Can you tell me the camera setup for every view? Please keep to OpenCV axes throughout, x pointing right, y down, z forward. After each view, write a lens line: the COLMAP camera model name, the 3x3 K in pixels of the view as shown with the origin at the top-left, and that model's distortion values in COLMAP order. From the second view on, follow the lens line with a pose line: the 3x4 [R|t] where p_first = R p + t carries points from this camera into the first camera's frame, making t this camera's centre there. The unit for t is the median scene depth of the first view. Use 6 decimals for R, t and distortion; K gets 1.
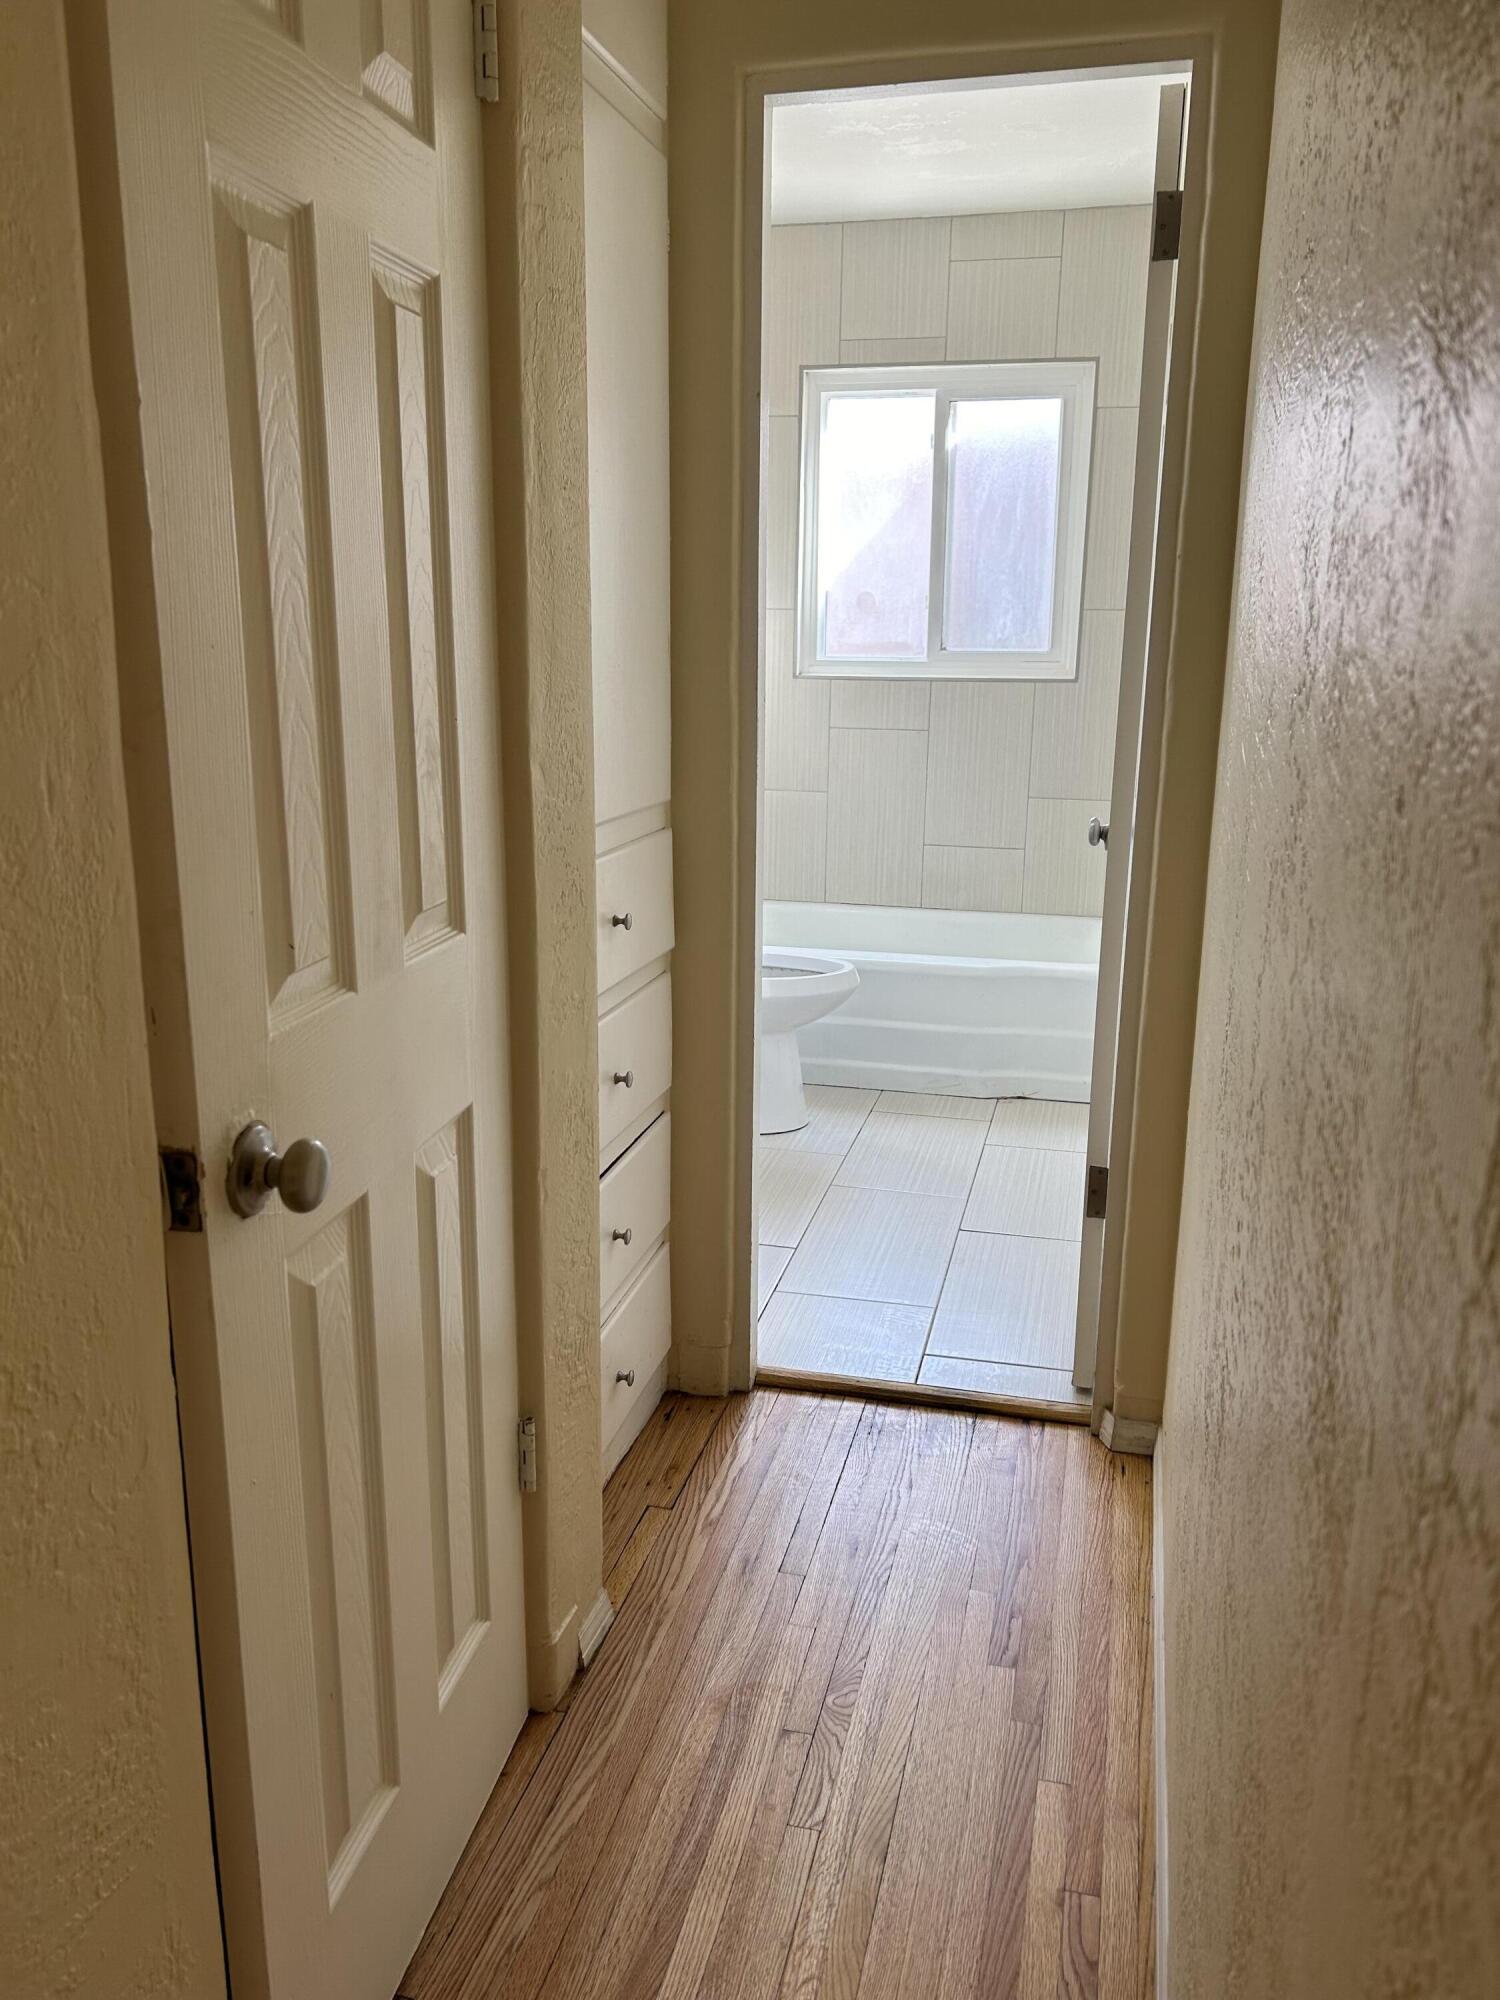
lens RADIAL K [[1511.7, 0, 750.0], [0, 1511.7, 1000.0], [0, 0, 1]] dist [0.004208, 0.000456]
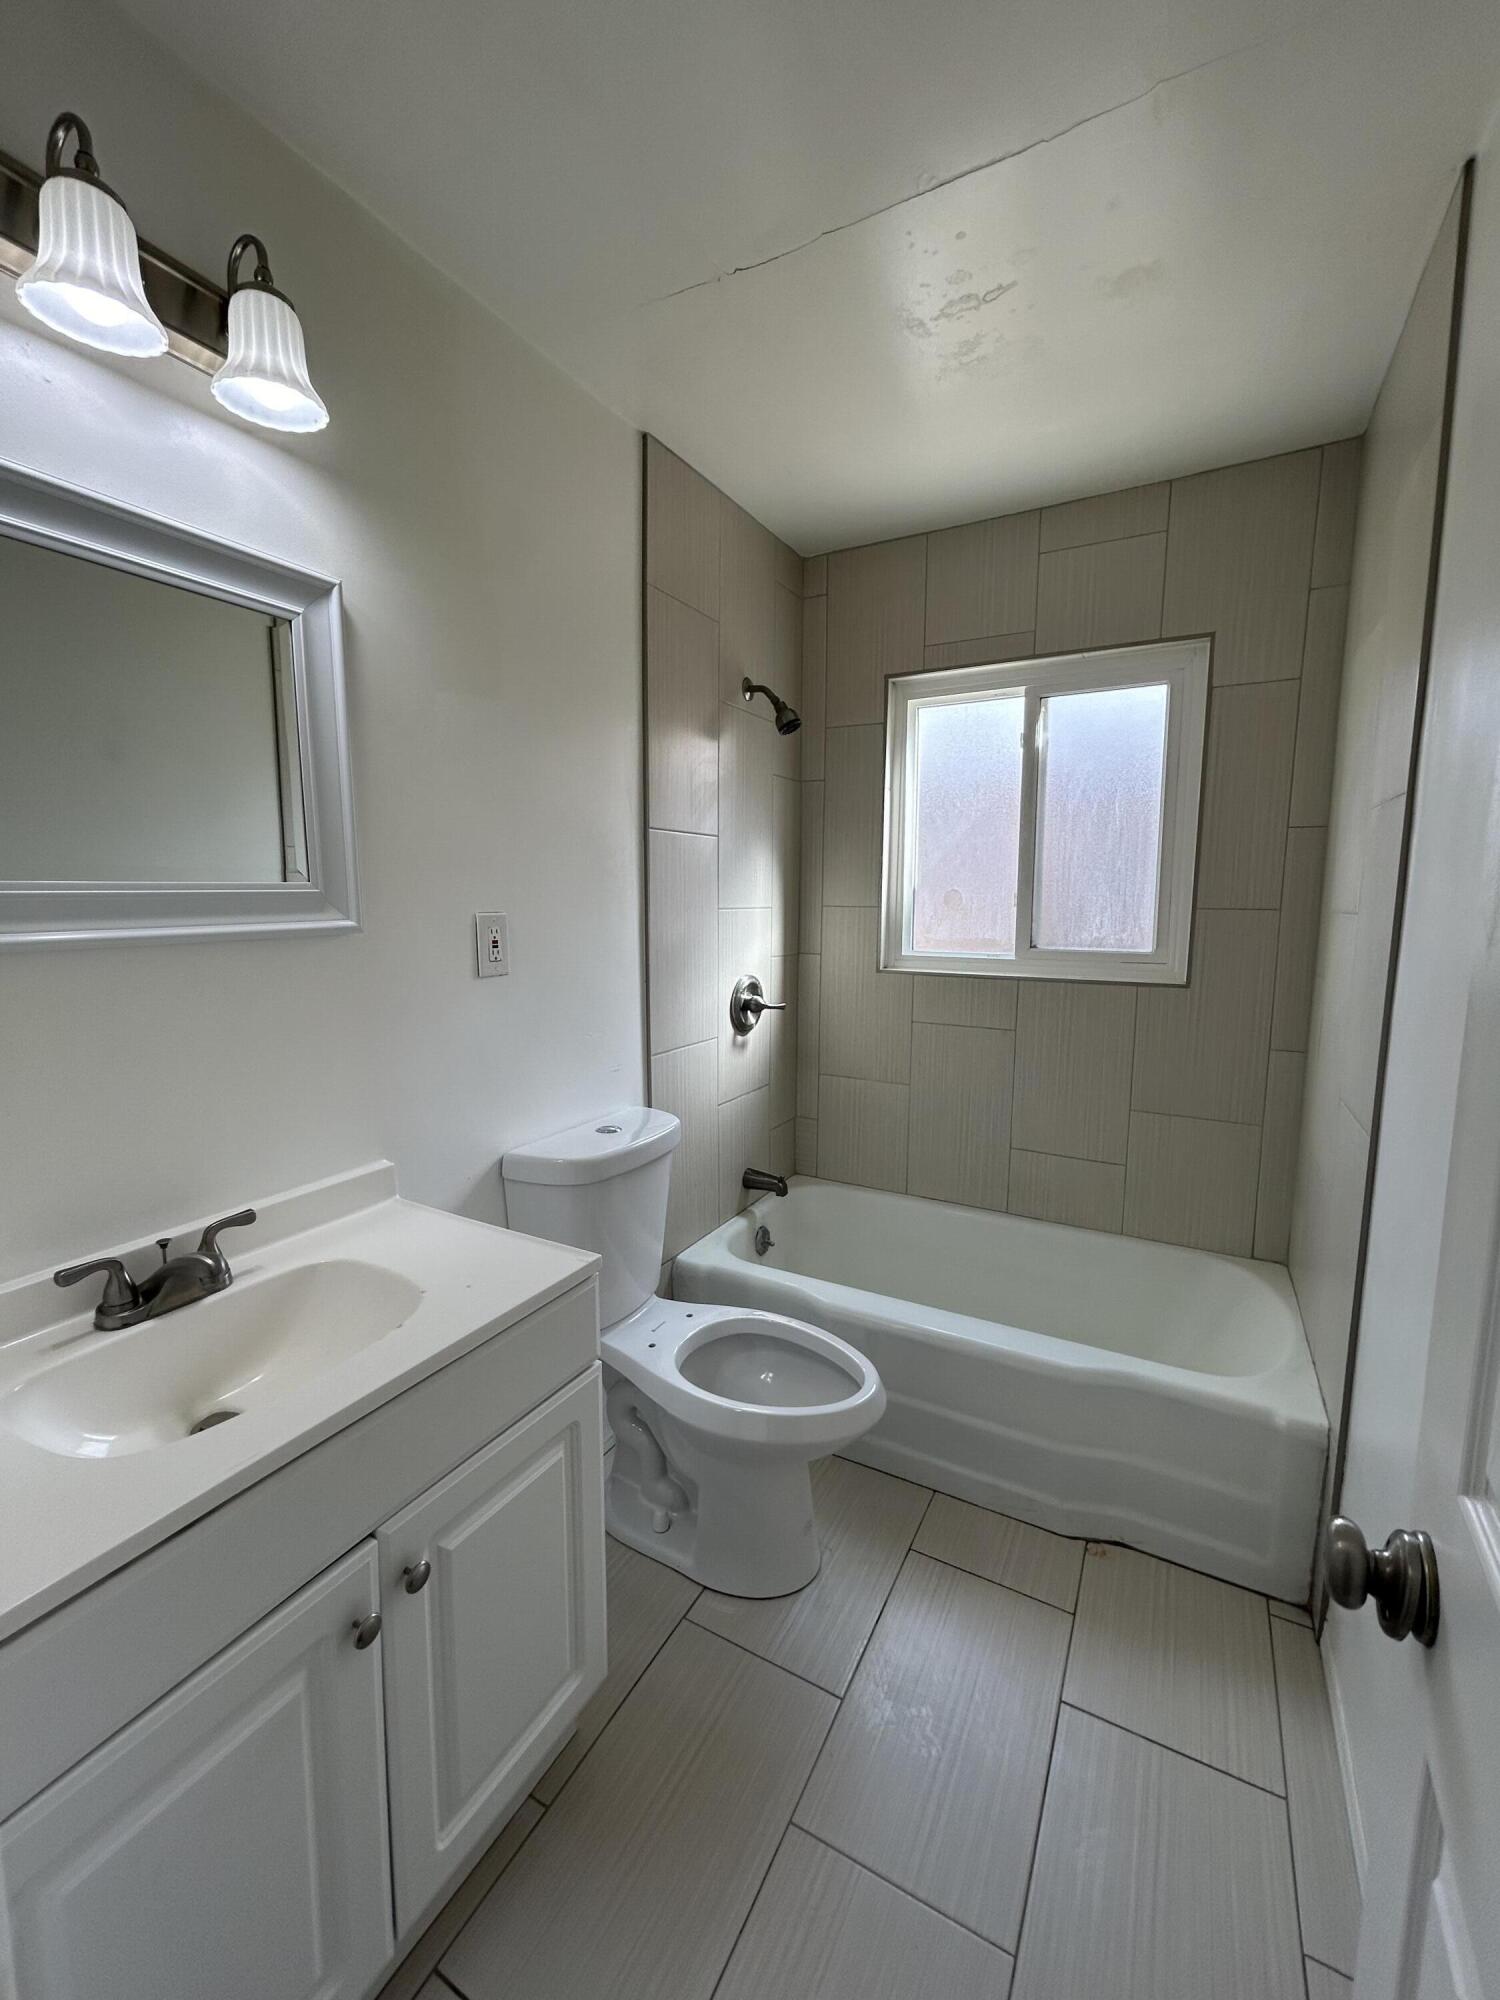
lens RADIAL K [[818.2, 0, 750.0], [0, 818.2, 1000.0], [0, 0, 1]] dist [-0.000654, -0.000019]
pose [[0.967966, 0.024519, -0.249882, 0.085821], [-0.057339, 0.990508, -0.124923, -0.125540], [0.244447, 0.135249, 0.960184, 0.468893]]
